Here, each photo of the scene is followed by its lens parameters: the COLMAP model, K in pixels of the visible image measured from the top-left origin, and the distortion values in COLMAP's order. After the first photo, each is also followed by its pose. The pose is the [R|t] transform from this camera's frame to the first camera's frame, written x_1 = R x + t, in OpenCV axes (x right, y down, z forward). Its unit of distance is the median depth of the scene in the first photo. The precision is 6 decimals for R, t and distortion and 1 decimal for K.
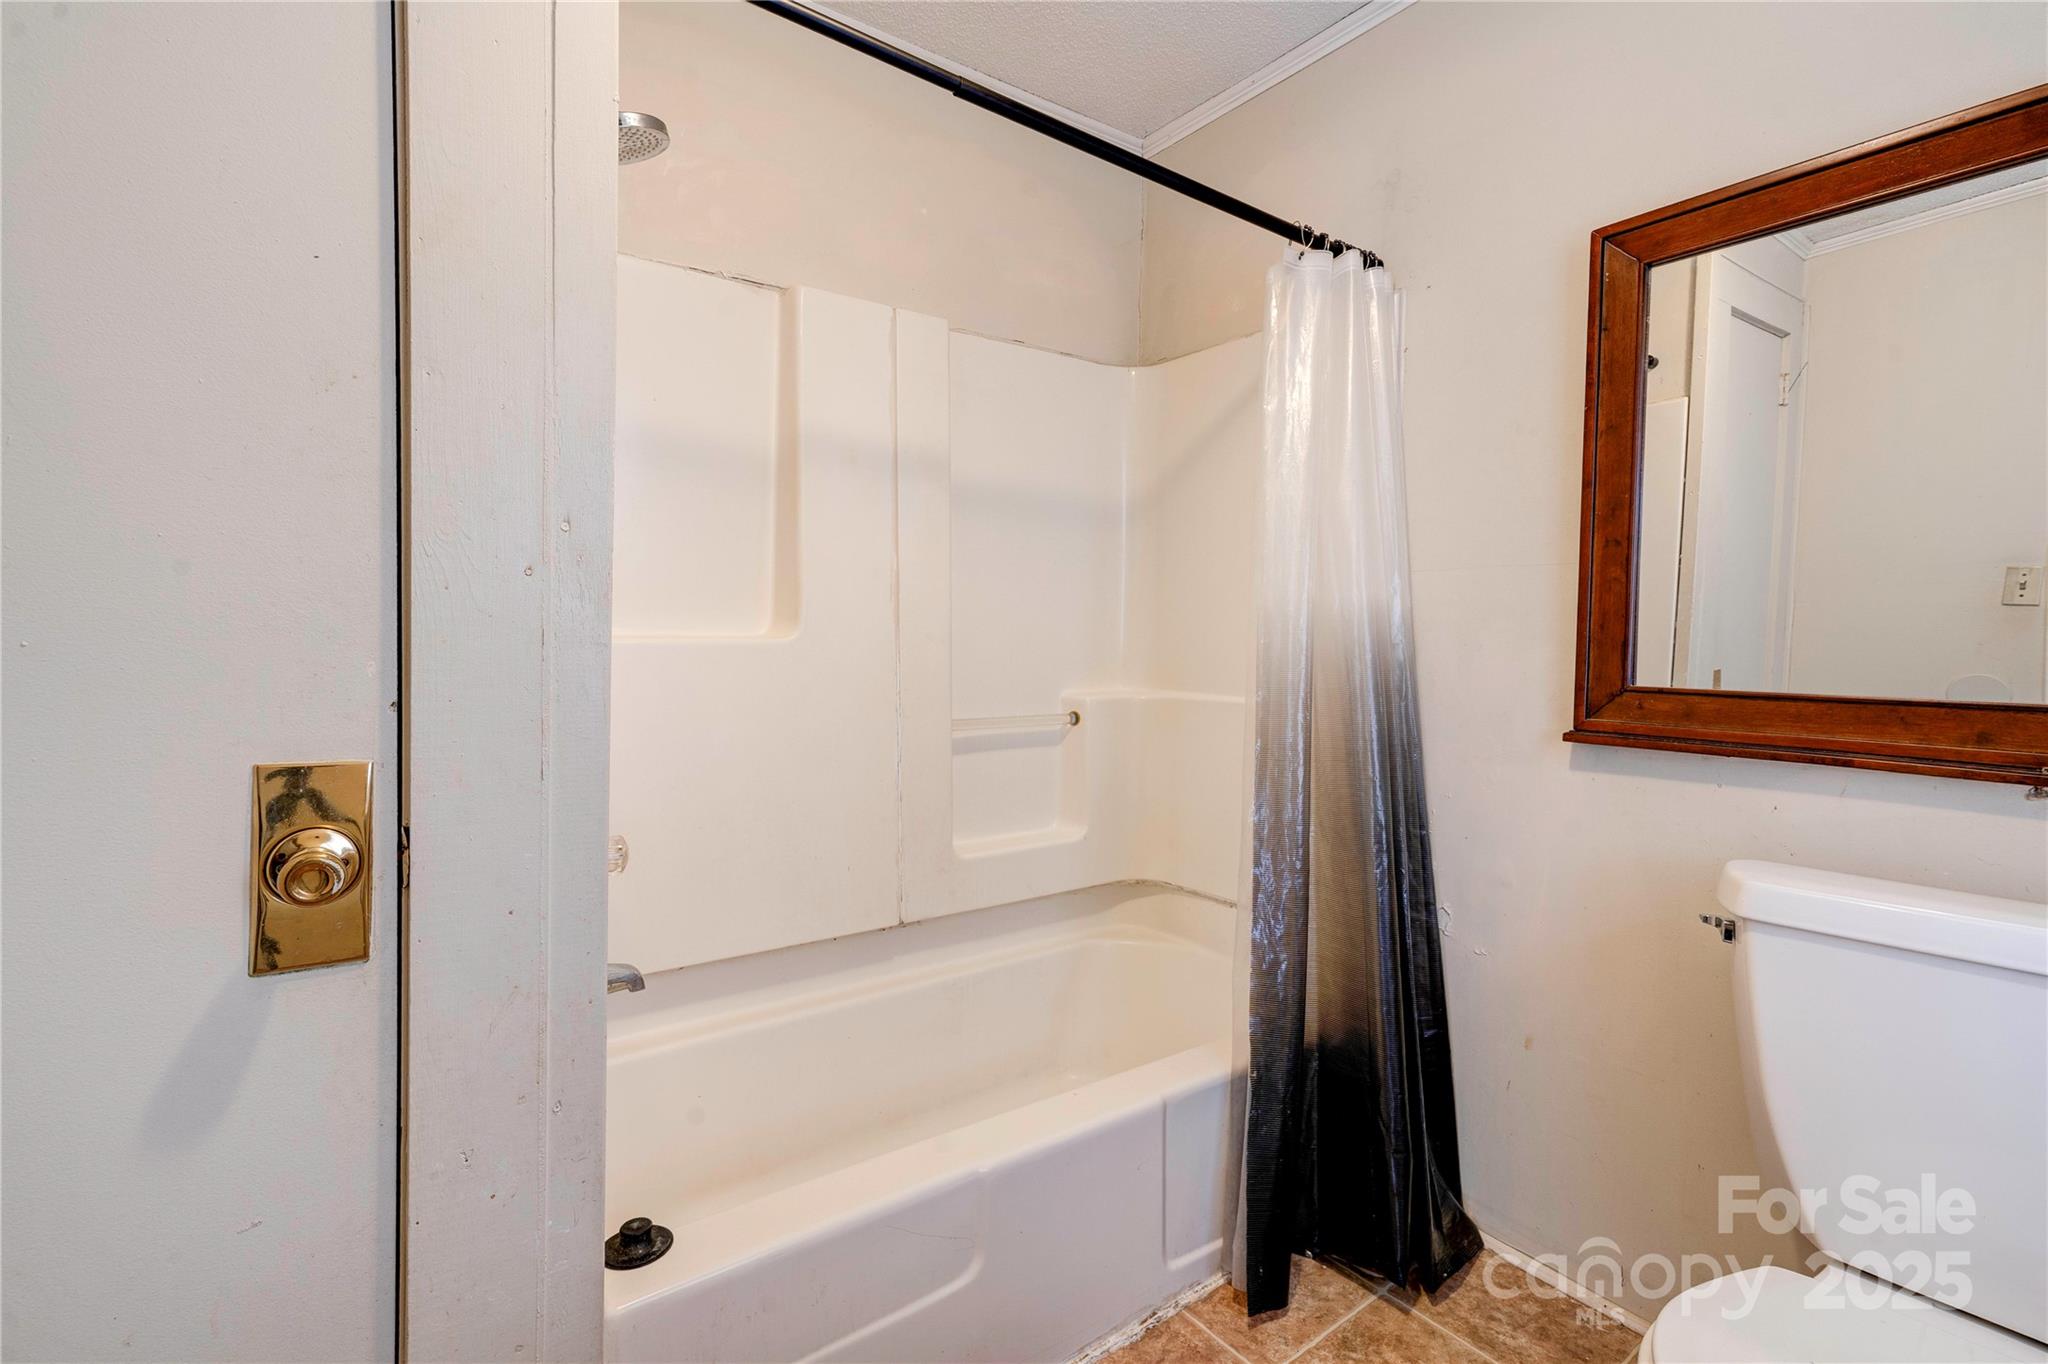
lens RADIAL K [[958.1, 0, 1018.6], [0, 958.1, 676.6], [0, 0, 1]] dist [-0.003093, 0.010949]
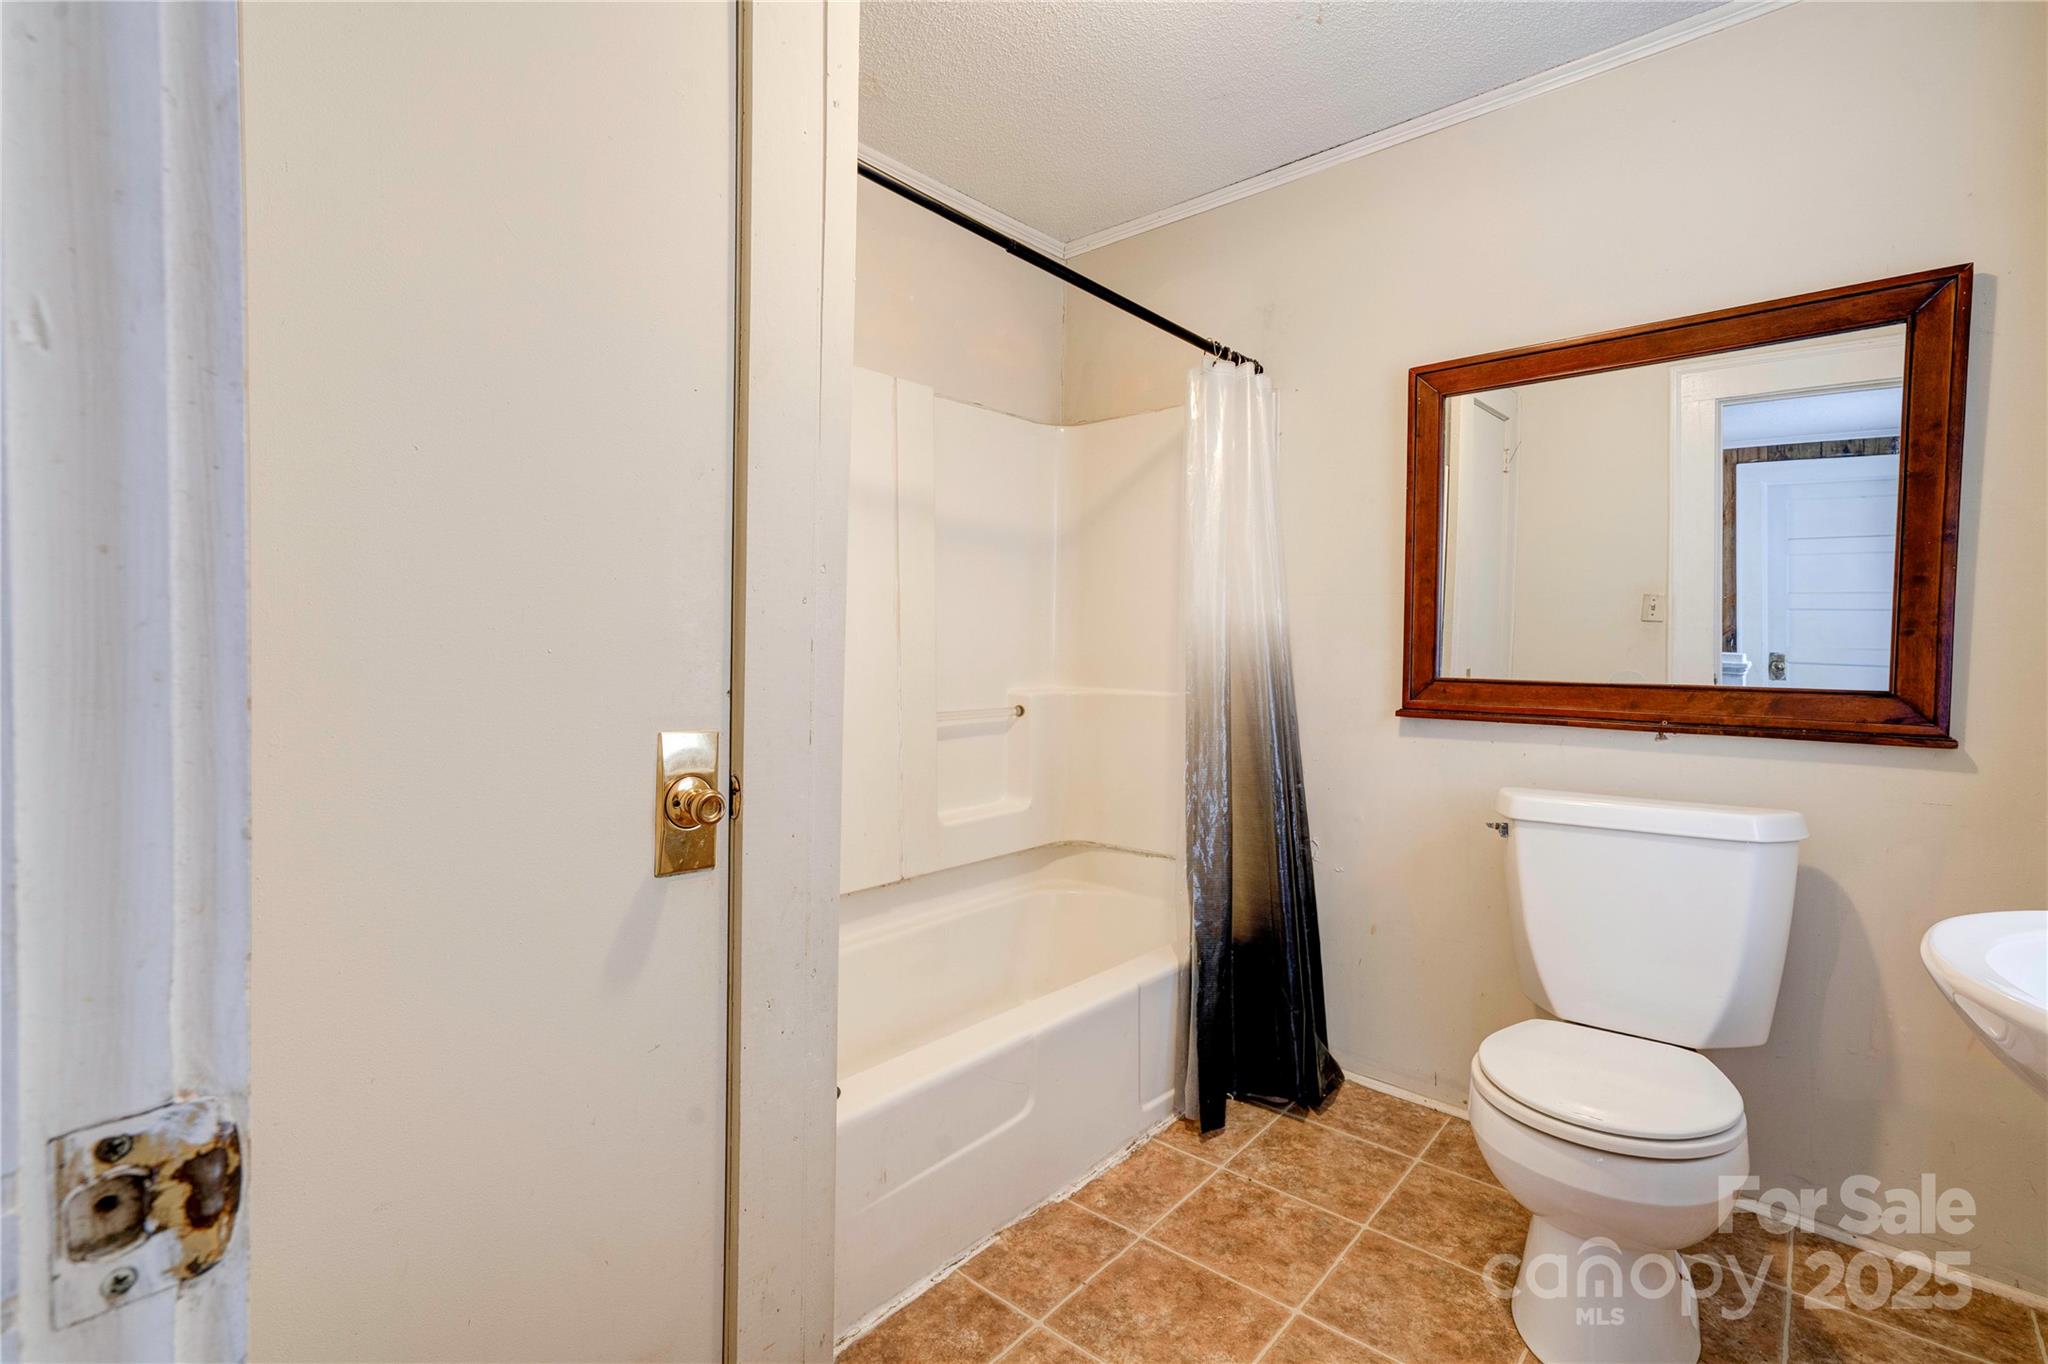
lens RADIAL K [[958.1, 0, 1031.2], [0, 958.1, 677.1], [0, 0, 1]] dist [-0.003093, 0.010949]
pose [[0.974255, -0.008428, 0.225293, -0.290471], [0.009957, 0.999934, -0.005651, 0.010542], [-0.225230, 0.007749, 0.974275, -0.284176]]
